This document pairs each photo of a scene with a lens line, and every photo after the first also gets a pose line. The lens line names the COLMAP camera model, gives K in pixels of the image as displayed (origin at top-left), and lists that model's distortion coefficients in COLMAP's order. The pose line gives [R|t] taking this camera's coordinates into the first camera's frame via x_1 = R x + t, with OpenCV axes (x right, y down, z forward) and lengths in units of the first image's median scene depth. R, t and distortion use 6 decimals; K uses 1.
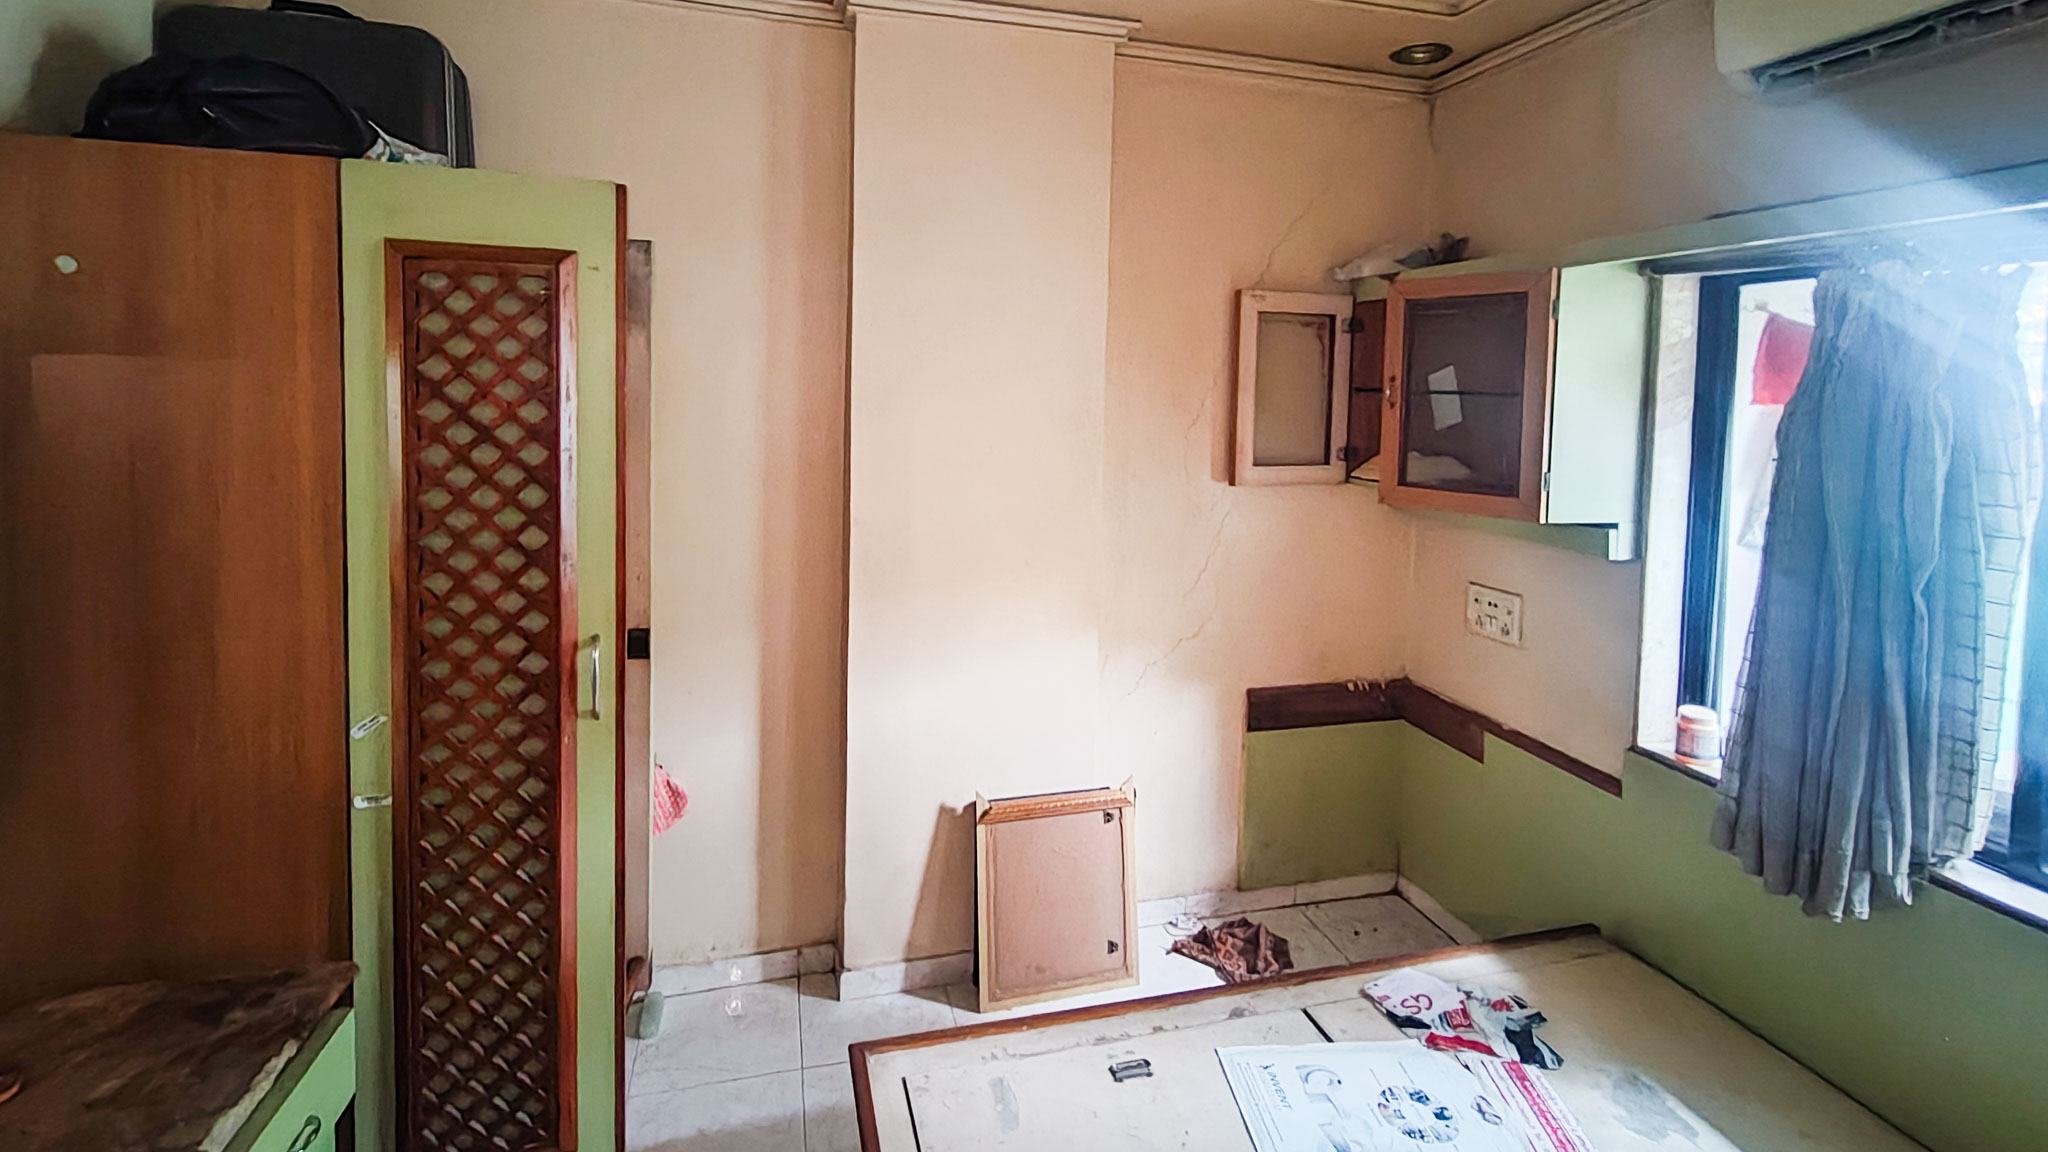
lens RADIAL K [[969.1, 0, 1029.6], [0, 969.1, 438.9], [0, 0, 1]] dist [0.000410, 0.000276]
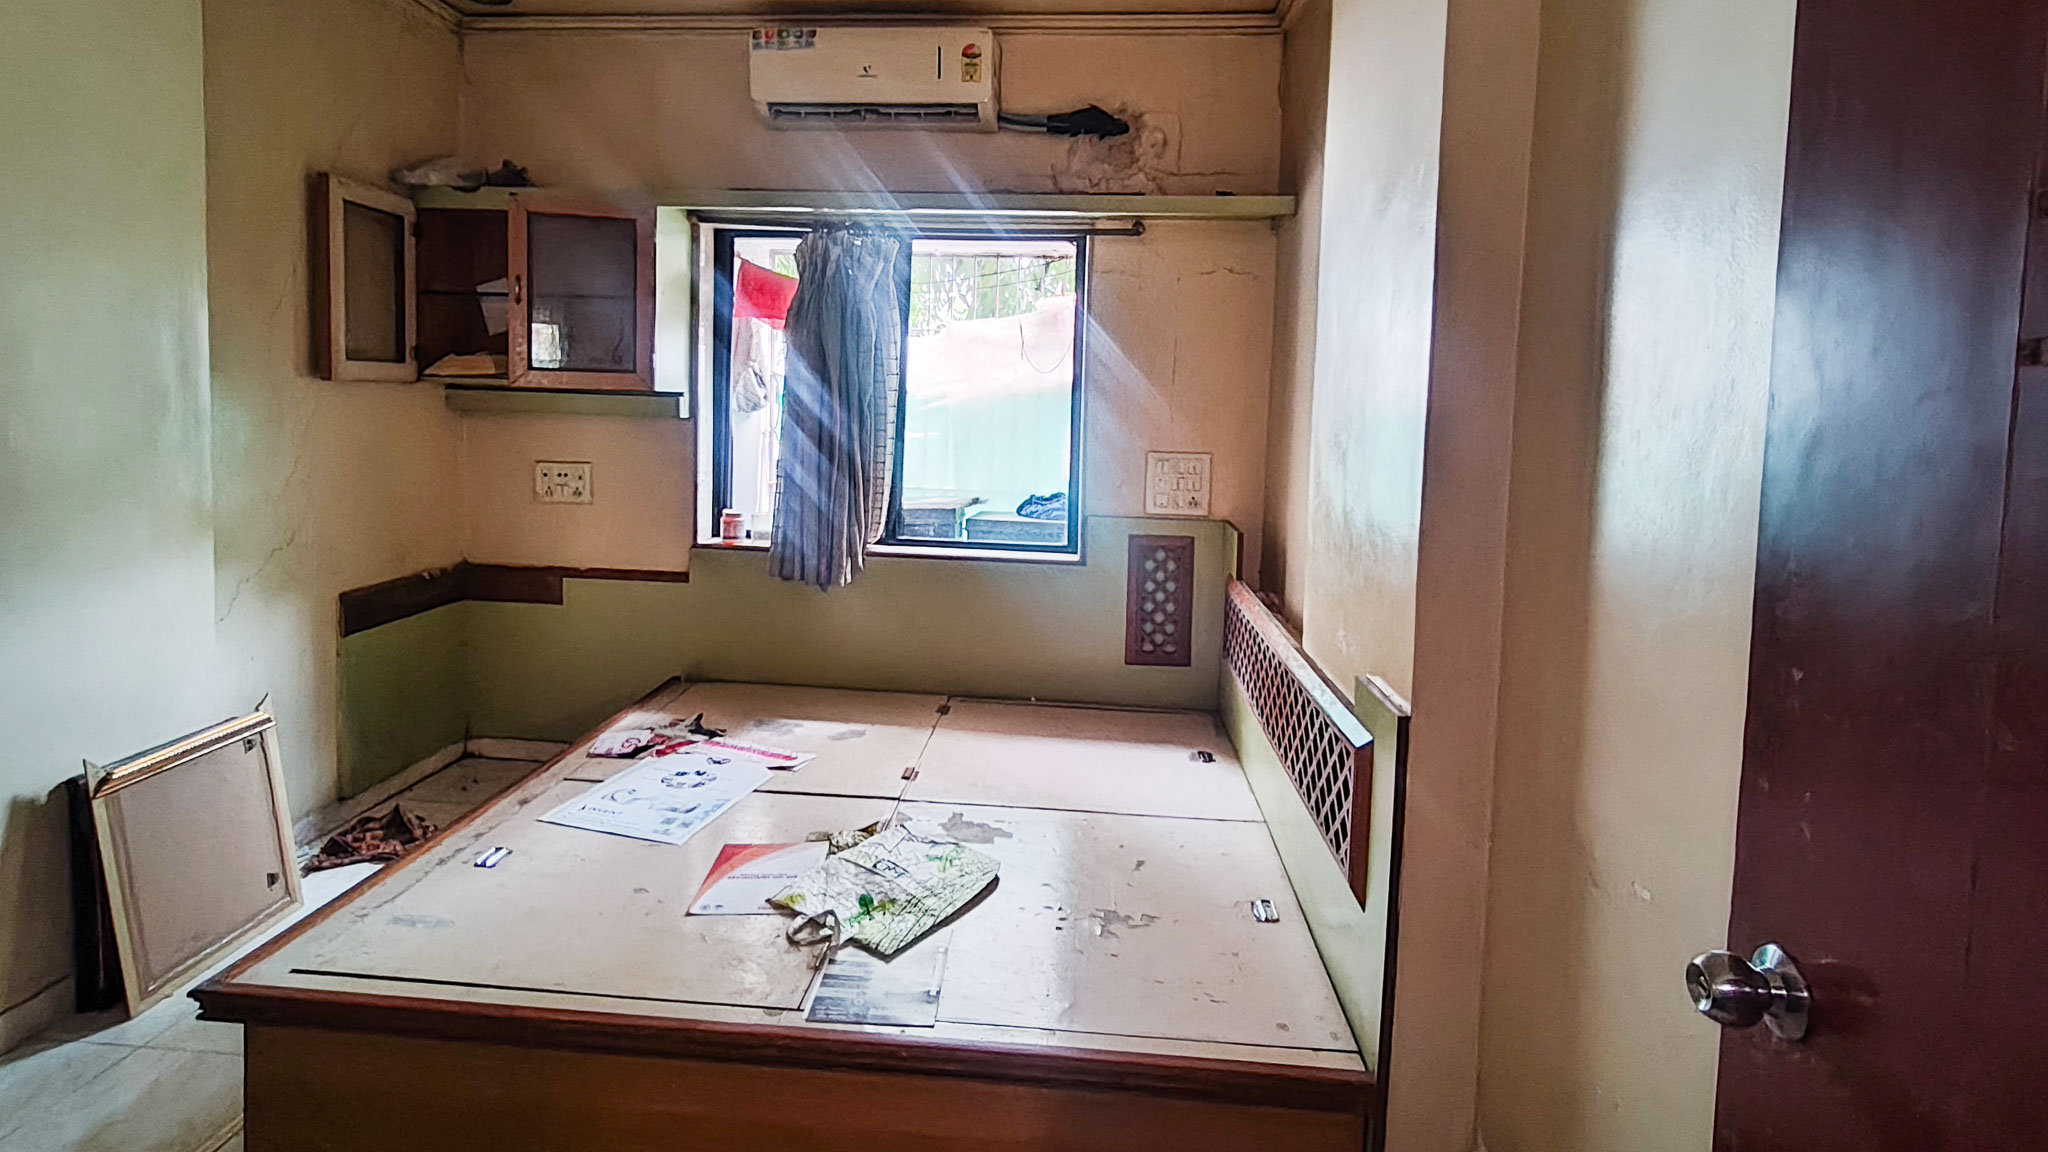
lens RADIAL K [[973.7, 0, 1021.4], [0, 973.7, 491.3], [0, 0, 1]] dist [0.002080, 0.000702]
pose [[0.341070, -0.097565, 0.934961, -0.495629], [0.031834, 0.995228, 0.092241, 0.096035], [-0.939499, -0.001697, 0.342548, 0.019307]]
